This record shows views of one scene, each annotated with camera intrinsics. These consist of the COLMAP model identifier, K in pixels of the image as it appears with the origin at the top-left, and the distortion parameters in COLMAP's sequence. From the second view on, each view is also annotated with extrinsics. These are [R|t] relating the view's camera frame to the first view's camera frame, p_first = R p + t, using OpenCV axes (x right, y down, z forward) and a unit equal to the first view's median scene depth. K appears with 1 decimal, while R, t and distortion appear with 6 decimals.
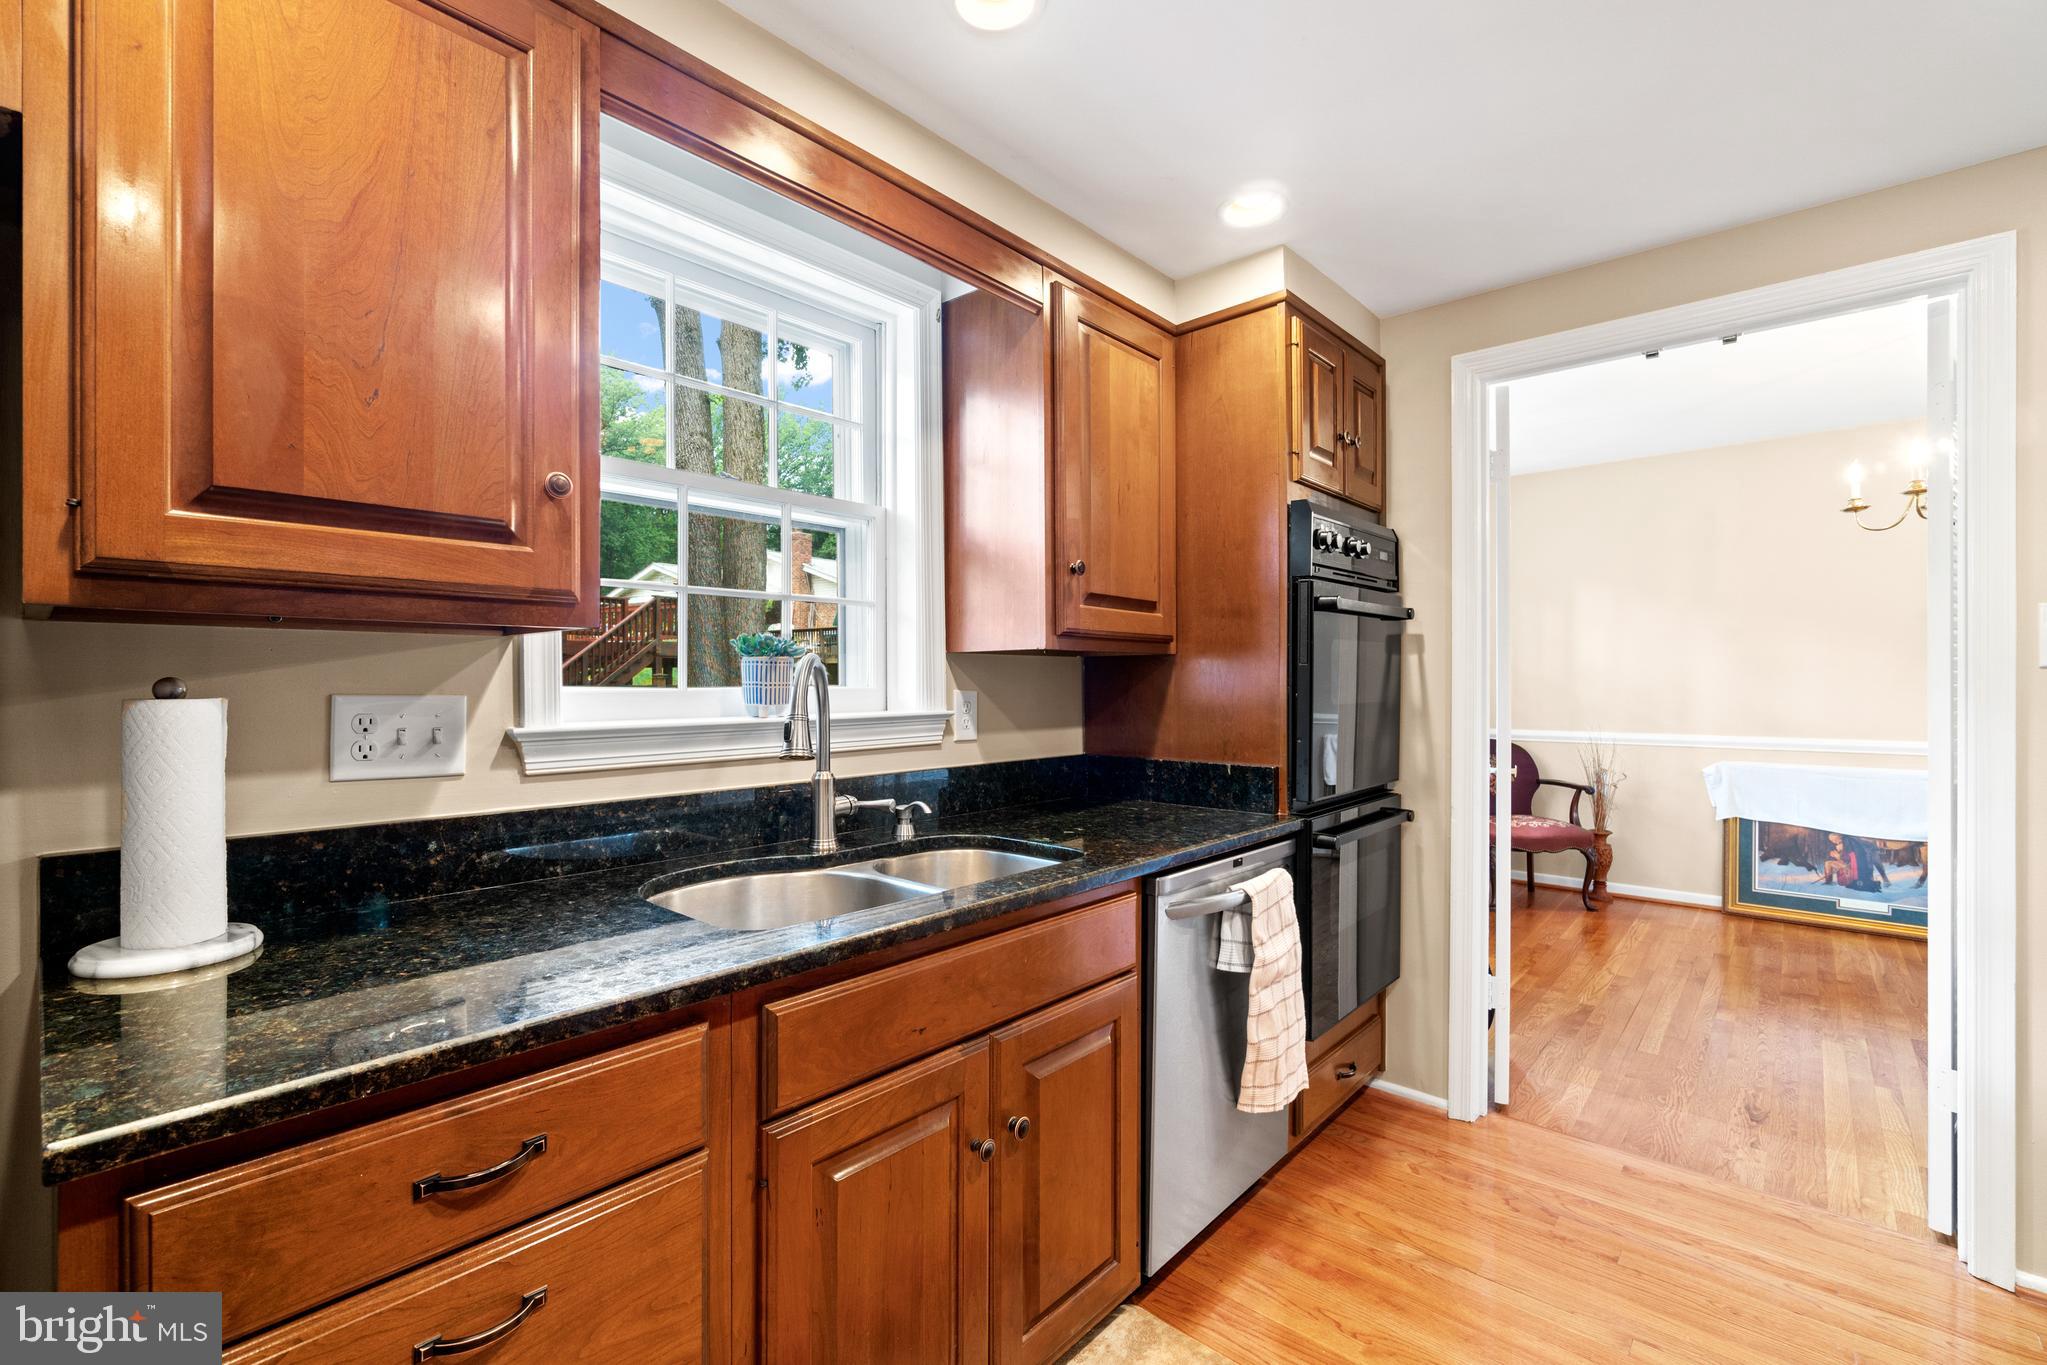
lens RADIAL K [[887.4, 0, 1013.0], [0, 887.4, 673.8], [0, 0, 1]] dist [-0.000128, 0.000096]
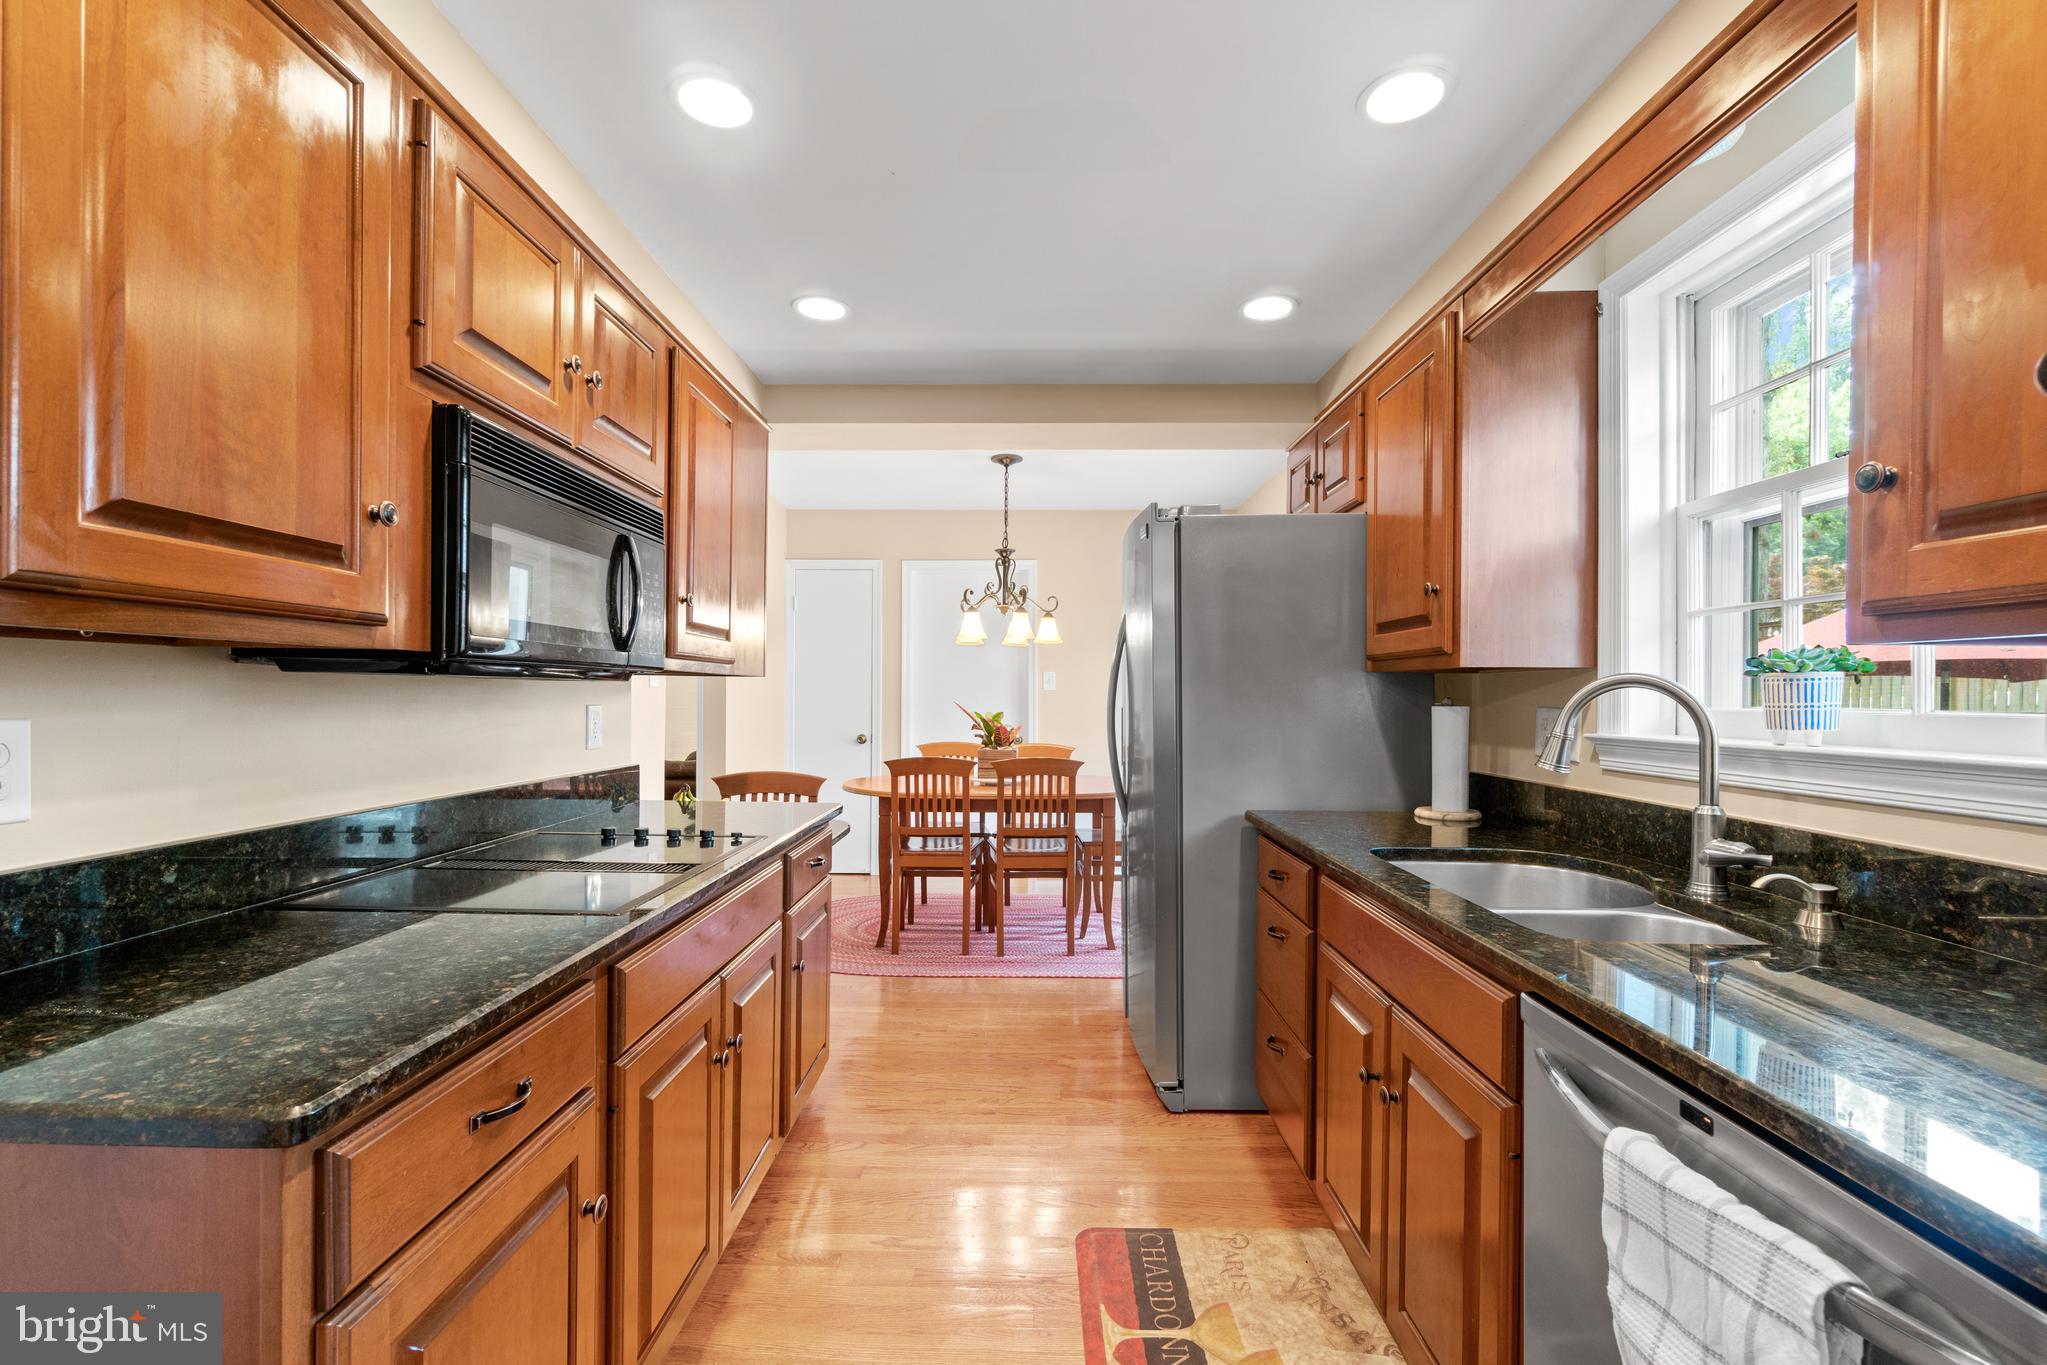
lens RADIAL K [[887.4, 0, 1013.0], [0, 887.4, 673.8], [0, 0, 1]] dist [-0.000128, 0.000096]
pose [[-0.755265, -0.020957, -0.655084, 0.874698], [-0.007109, 0.999692, -0.023785, 0.006782], [0.655381, -0.013307, -0.755182, 1.217890]]
